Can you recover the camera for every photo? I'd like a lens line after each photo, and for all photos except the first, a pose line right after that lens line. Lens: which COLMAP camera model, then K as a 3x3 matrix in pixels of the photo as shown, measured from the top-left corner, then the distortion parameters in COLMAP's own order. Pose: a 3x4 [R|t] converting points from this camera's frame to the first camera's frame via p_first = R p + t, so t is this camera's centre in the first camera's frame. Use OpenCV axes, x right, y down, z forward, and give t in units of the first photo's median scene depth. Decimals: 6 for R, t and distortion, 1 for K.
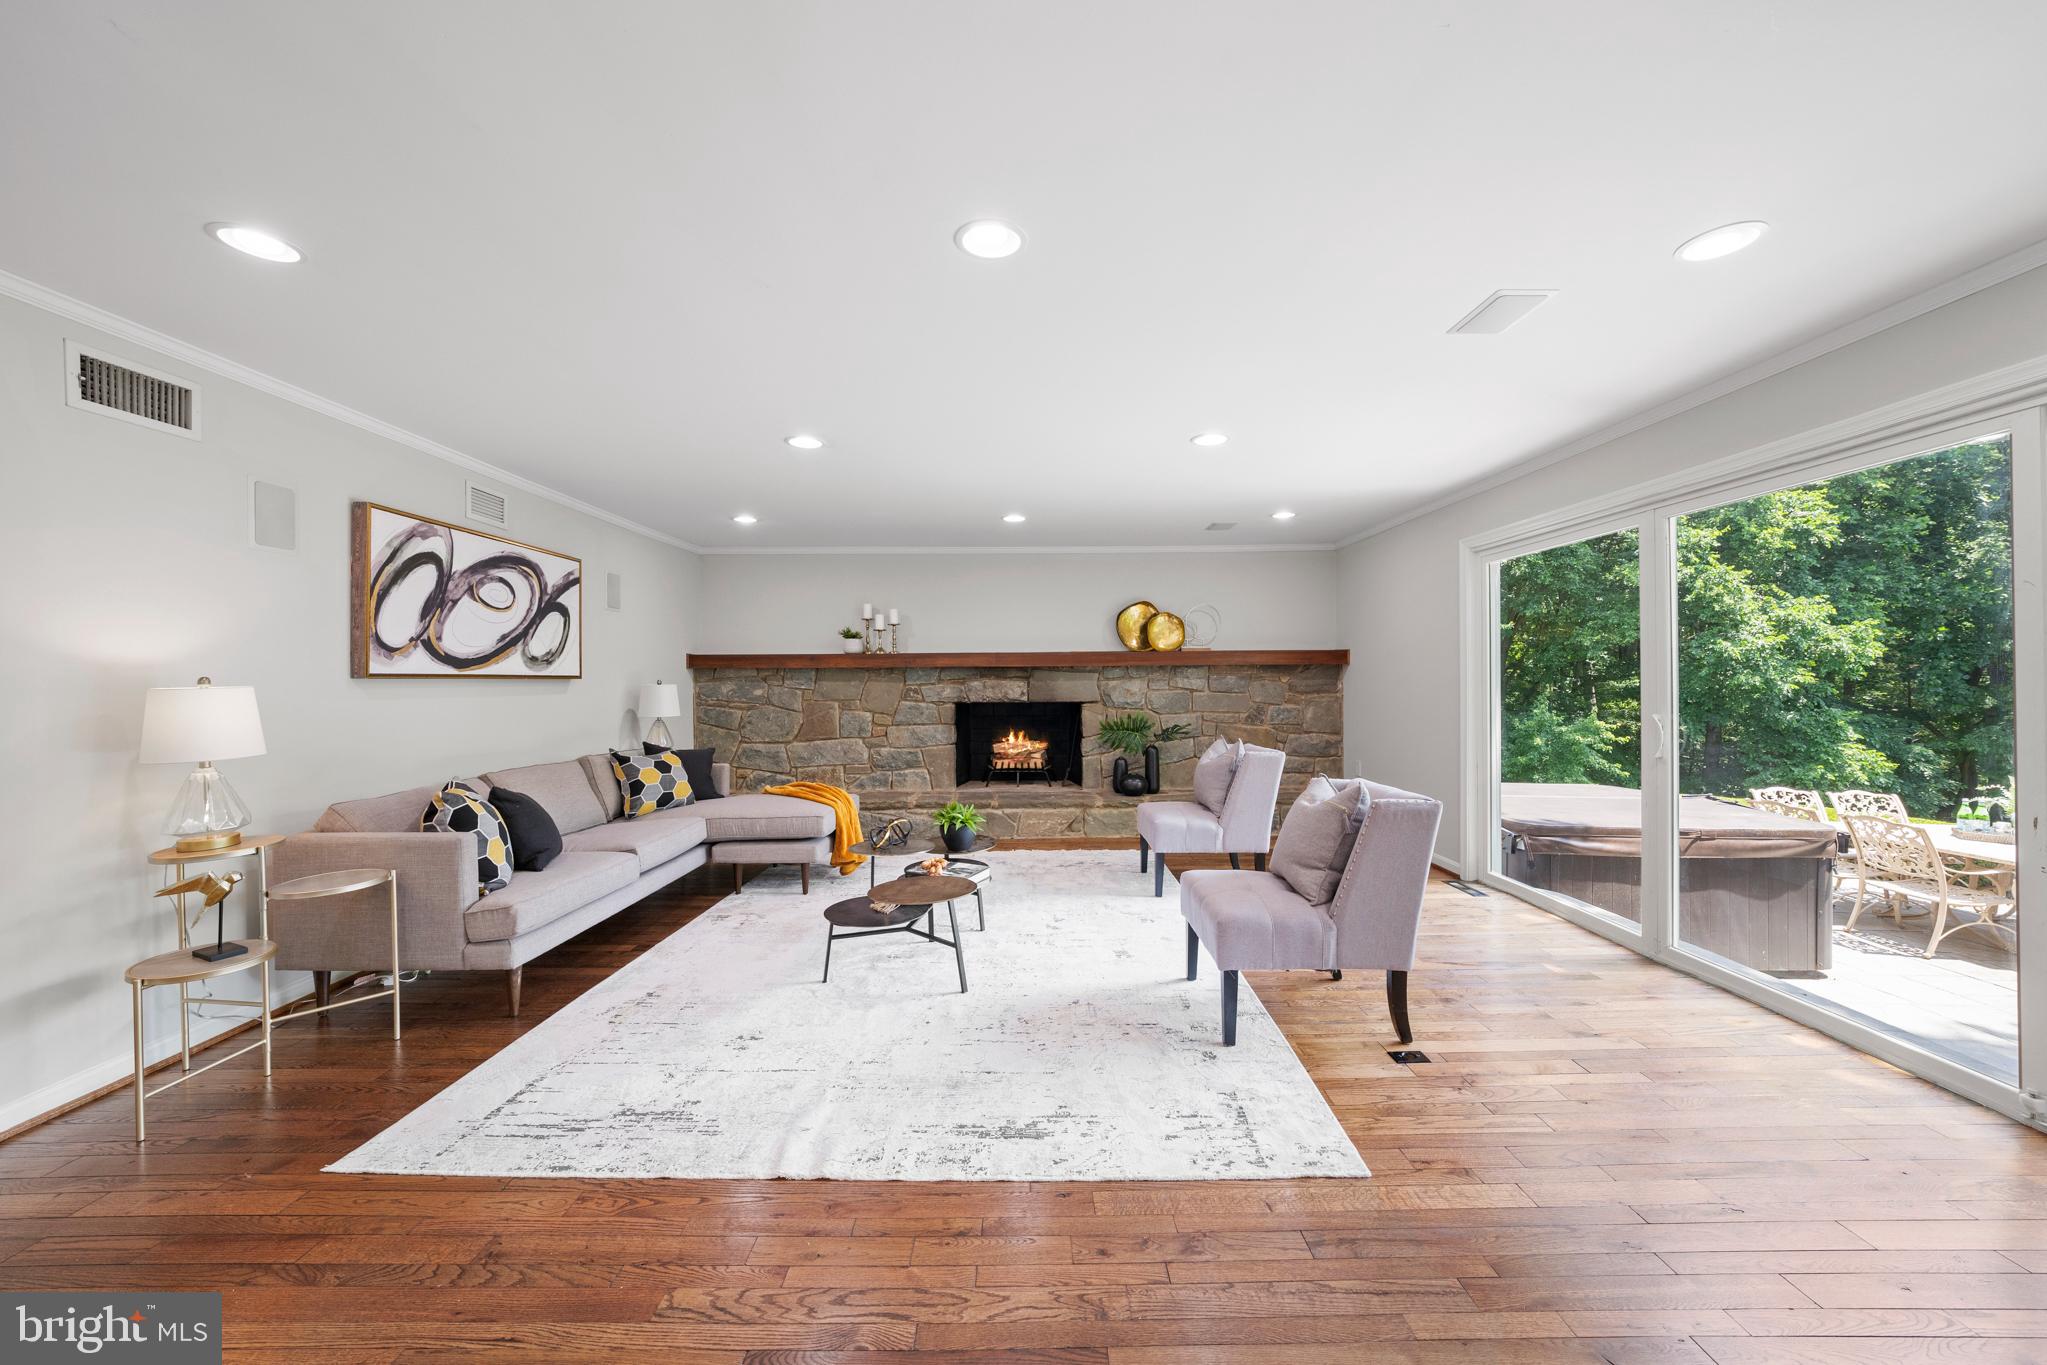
lens RADIAL K [[736.7, 0, 1008.9], [0, 736.7, 687.8], [0, 0, 1]] dist [-0.016879, 0.000822]
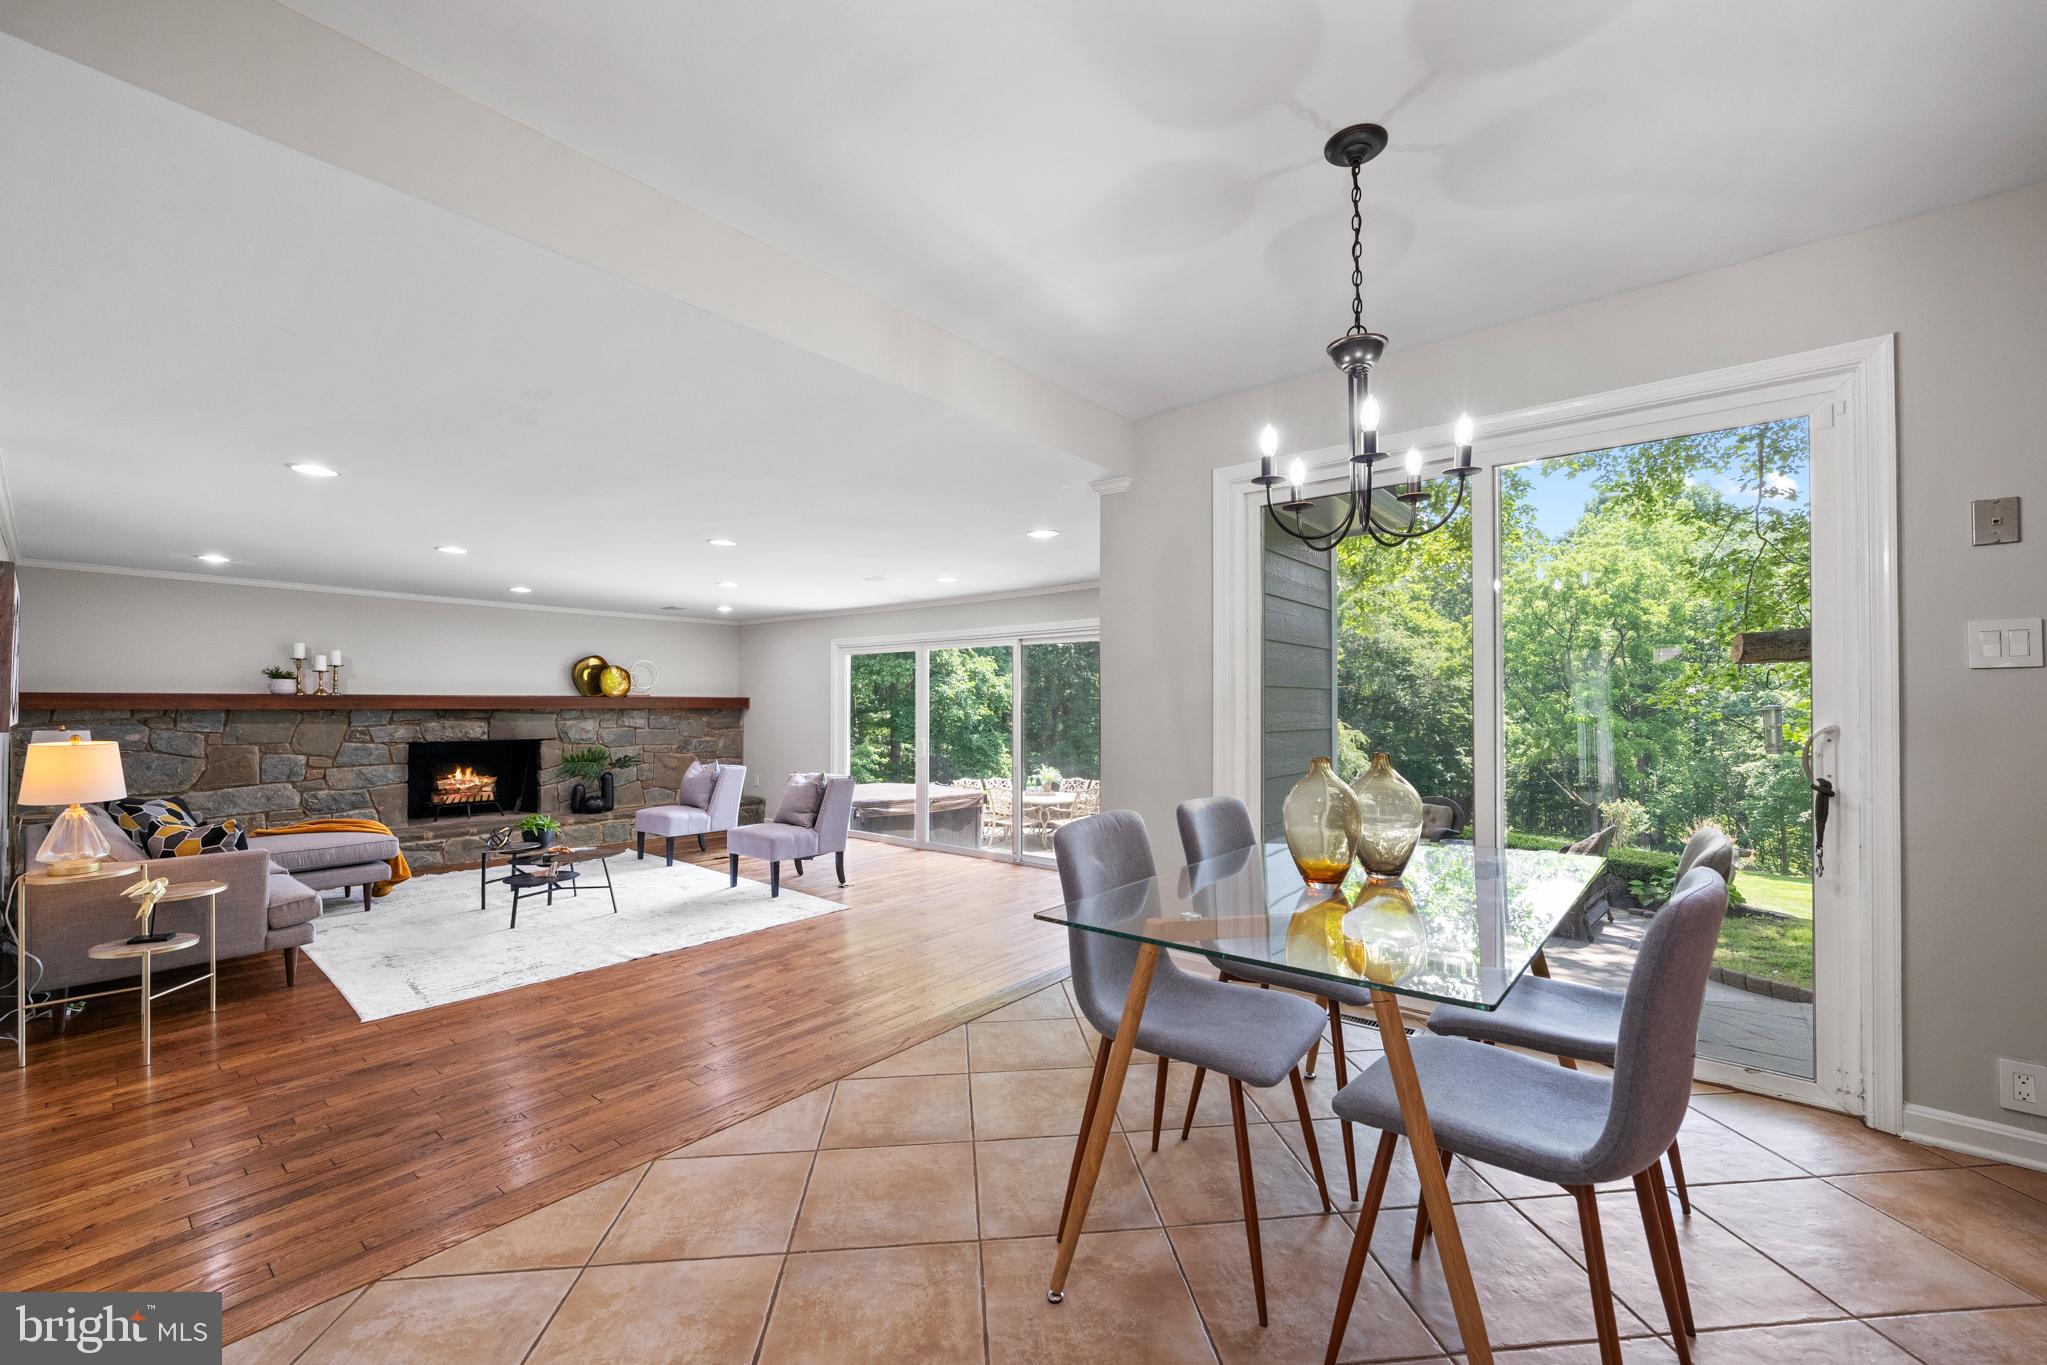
lens RADIAL K [[828.2, 0, 1018.6], [0, 828.2, 703.9], [0, 0, 1]] dist [0.000710, -0.000015]
pose [[0.645689, 0.008600, 0.763552, -0.414043], [0.003139, 0.999898, -0.013917, -0.016025], [-0.763594, 0.011383, 0.645596, -0.422368]]
